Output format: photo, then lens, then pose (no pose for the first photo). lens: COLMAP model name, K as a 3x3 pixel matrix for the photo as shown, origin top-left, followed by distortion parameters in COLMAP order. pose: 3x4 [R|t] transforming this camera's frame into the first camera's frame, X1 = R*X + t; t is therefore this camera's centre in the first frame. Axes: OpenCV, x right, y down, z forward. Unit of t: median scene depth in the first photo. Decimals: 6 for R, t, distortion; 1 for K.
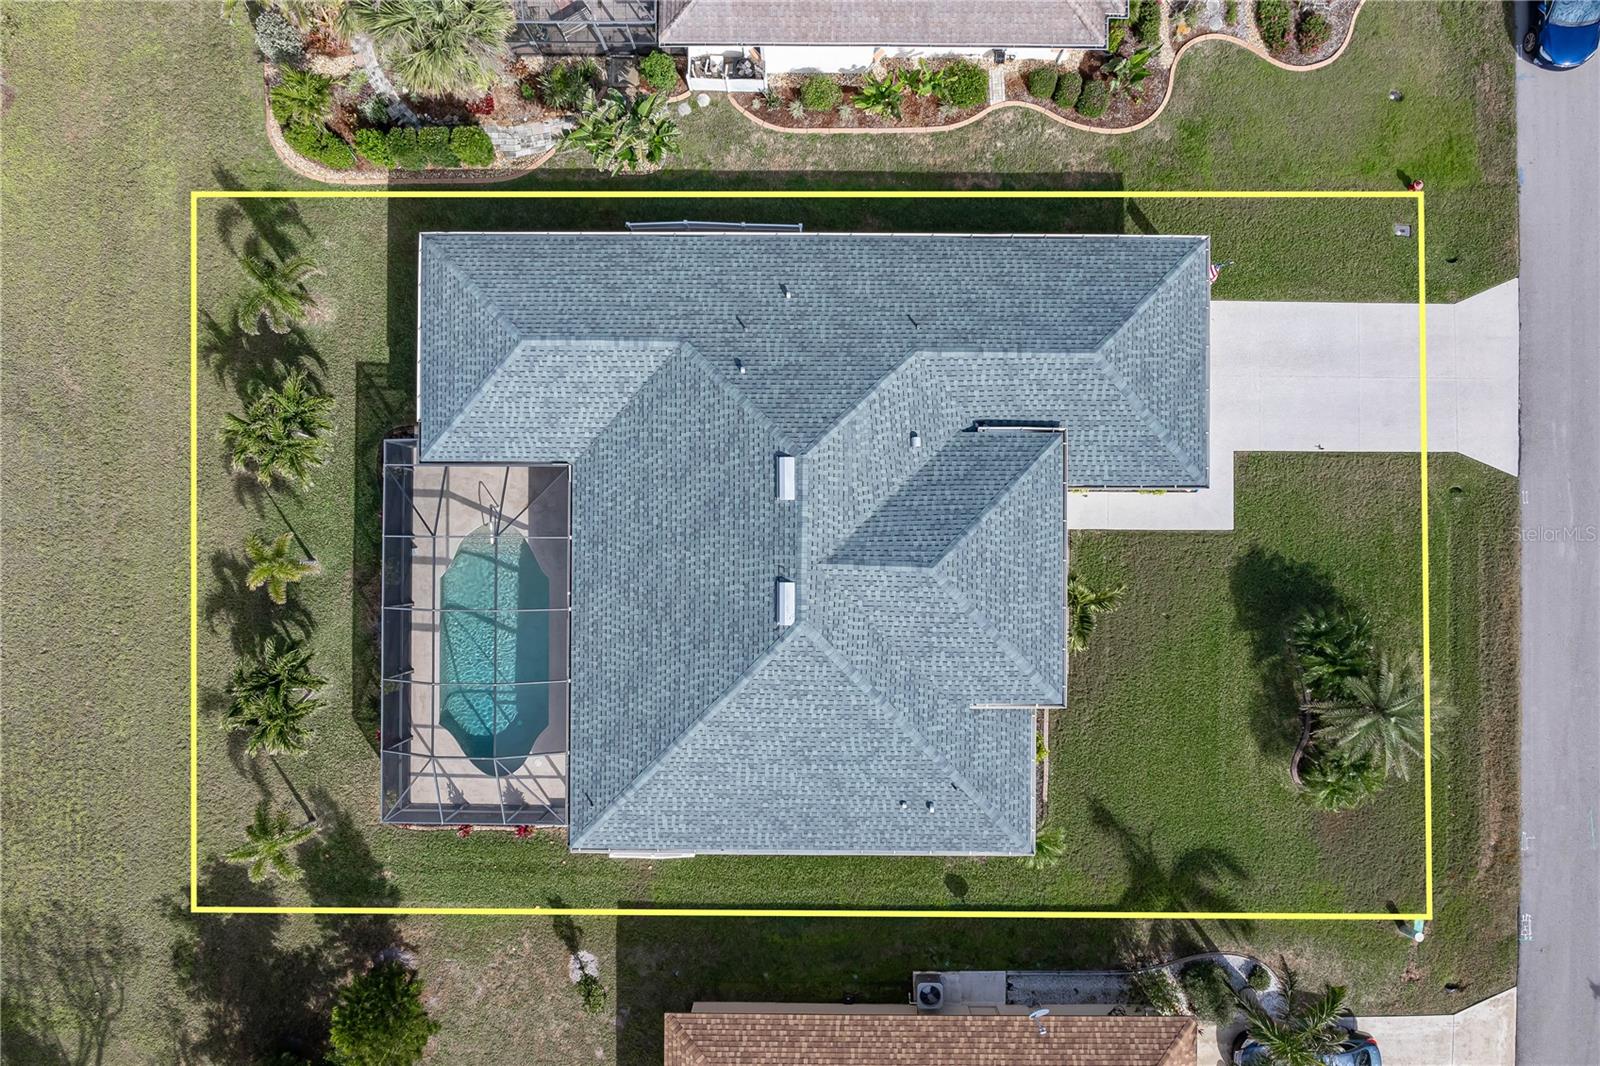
lens RADIAL K [[1117.9, 0, 800.0], [0, 1117.9, 533.0], [0, 0, 1]] dist [-0.016583, 0.001539]
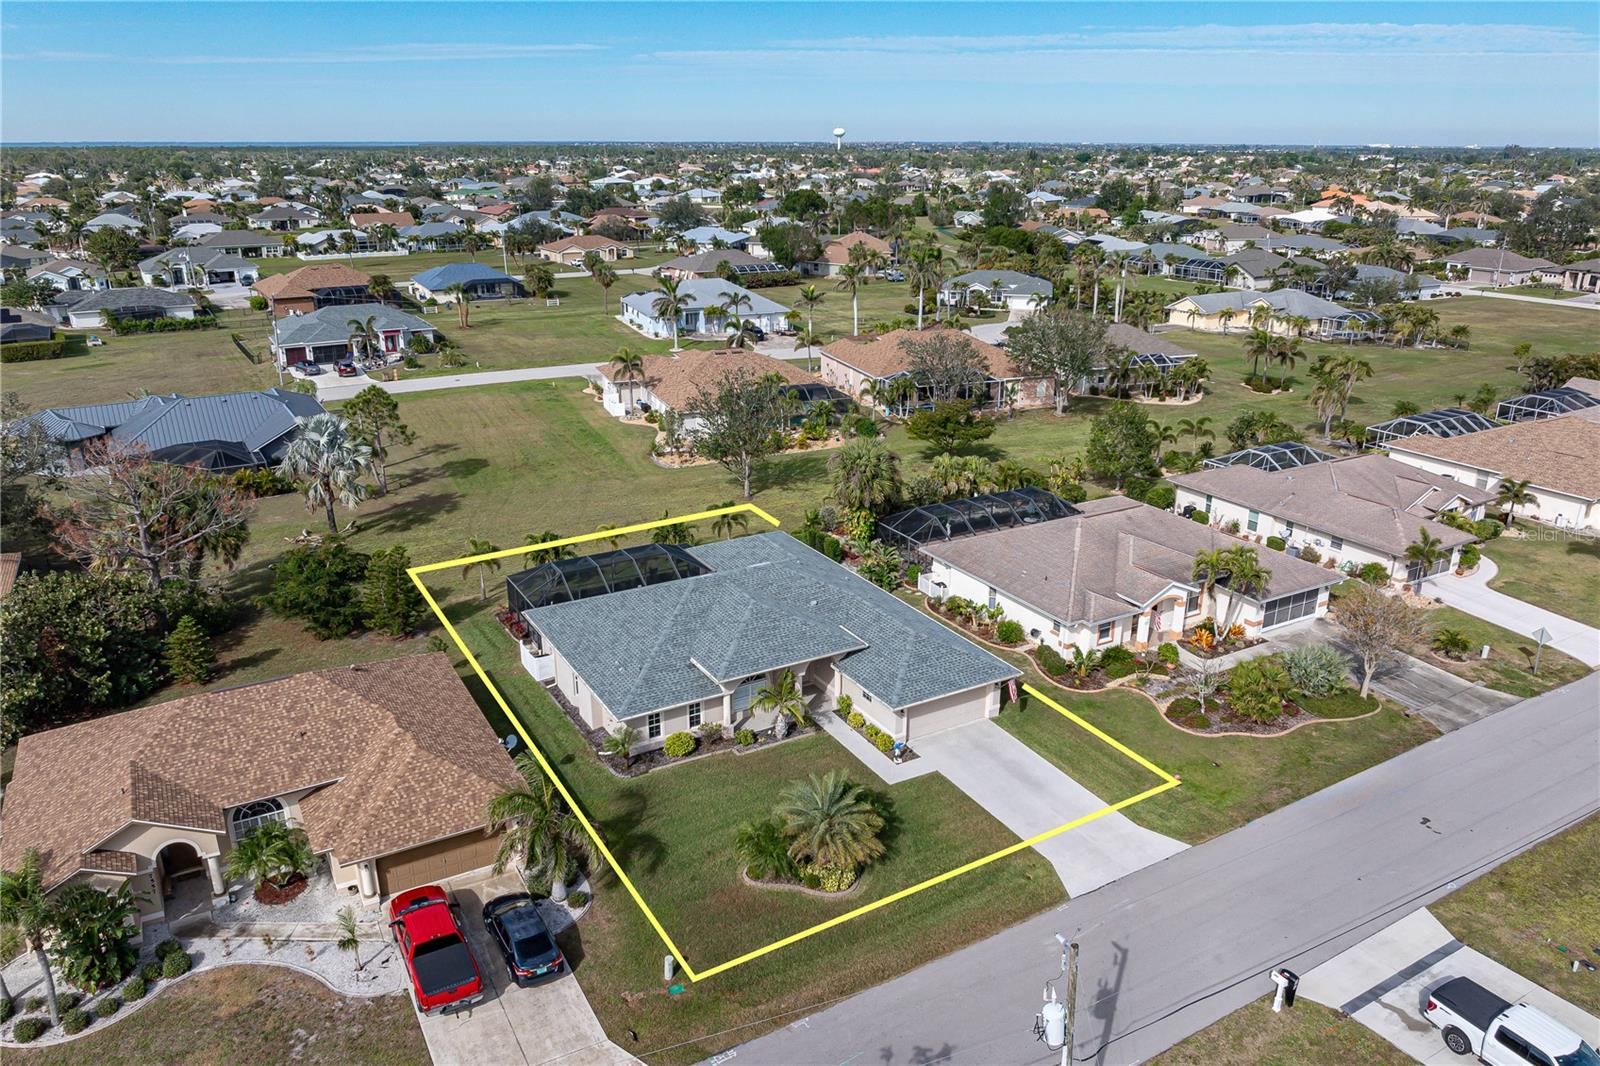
lens RADIAL K [[1126.2, 0, 802.5], [0, 1126.2, 525.5], [0, 0, 1]] dist [-0.019549, 0.002202]
pose [[0.505505, 0.285977, -0.814053, 1.355476], [-0.862821, 0.169654, -0.476190, 0.684120], [0.001928, 0.943099, 0.332508, 0.250811]]
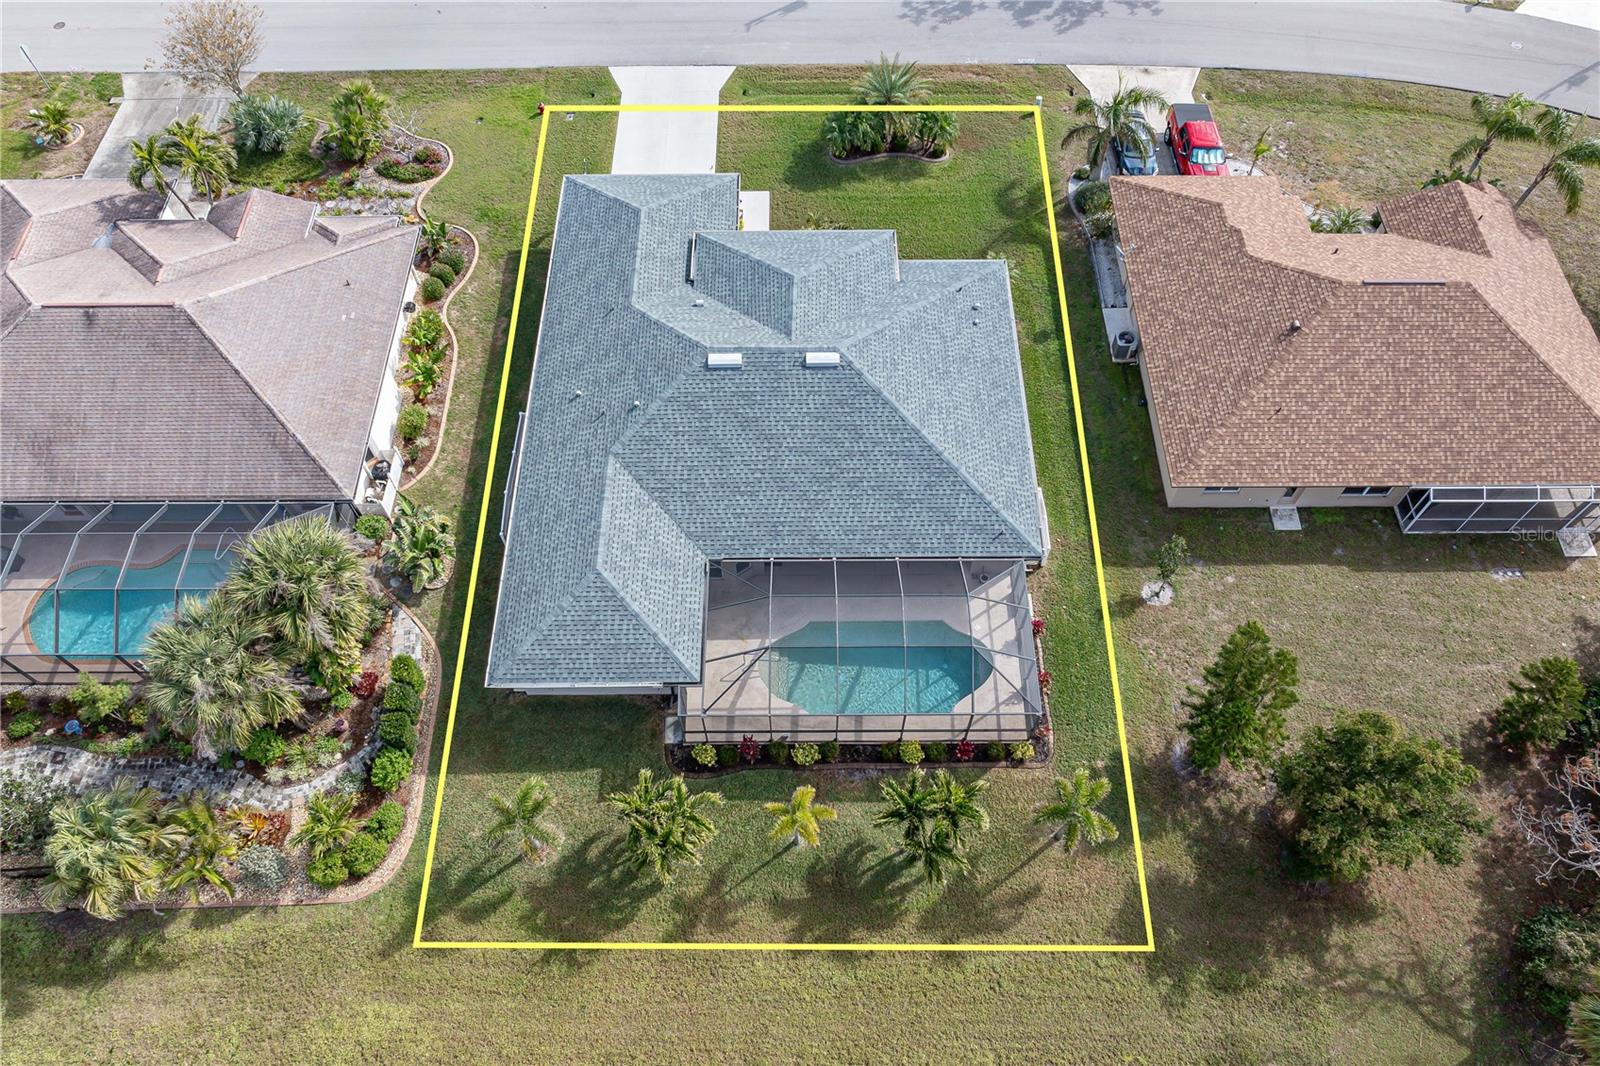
lens RADIAL K [[1126.2, 0, 802.5], [0, 1126.2, 525.5], [0, 0, 1]] dist [-0.019549, 0.002202]
pose [[-0.010194, -0.850287, 0.526221, -0.731296], [0.999936, -0.006097, 0.009519, 0.023015], [-0.004885, 0.526284, 0.850295, 0.003940]]
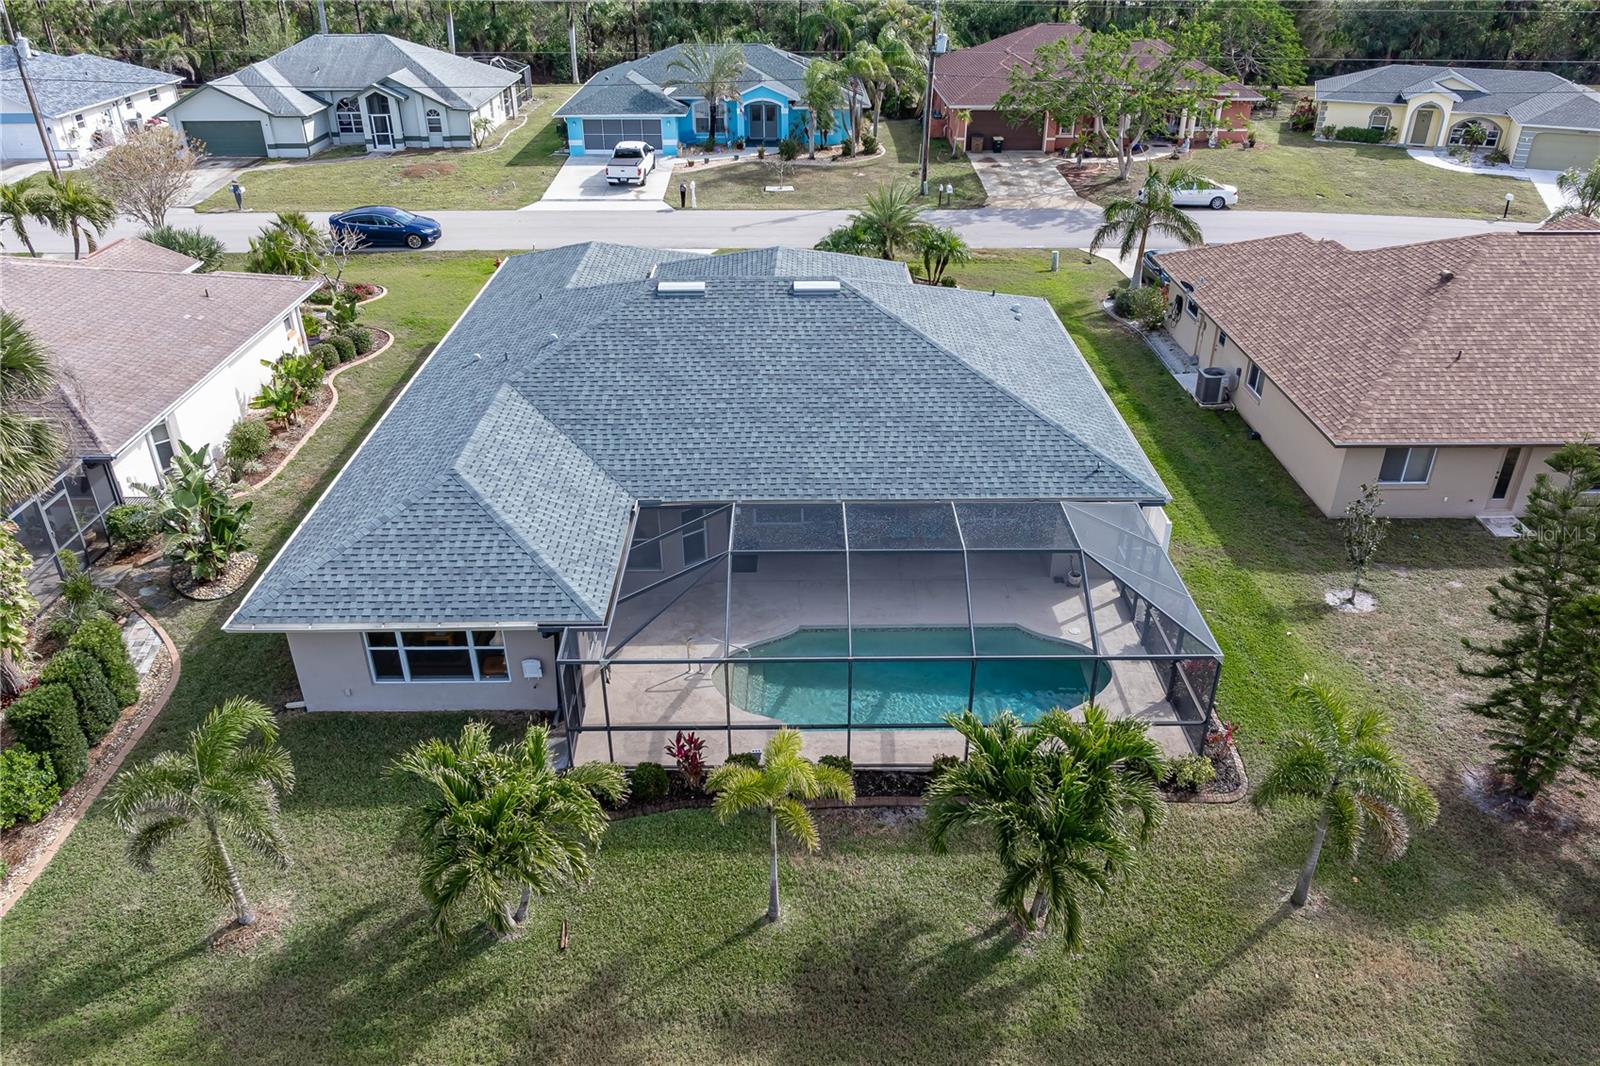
lens RADIAL K [[1126.2, 0, 802.5], [0, 1126.2, 525.5], [0, 0, 1]] dist [-0.019549, 0.002202]
pose [[-0.016025, -0.483741, 0.875064, -0.793982], [0.999847, -0.001662, 0.017391, 0.030147], [-0.006958, 0.875209, 0.483694, 0.618775]]
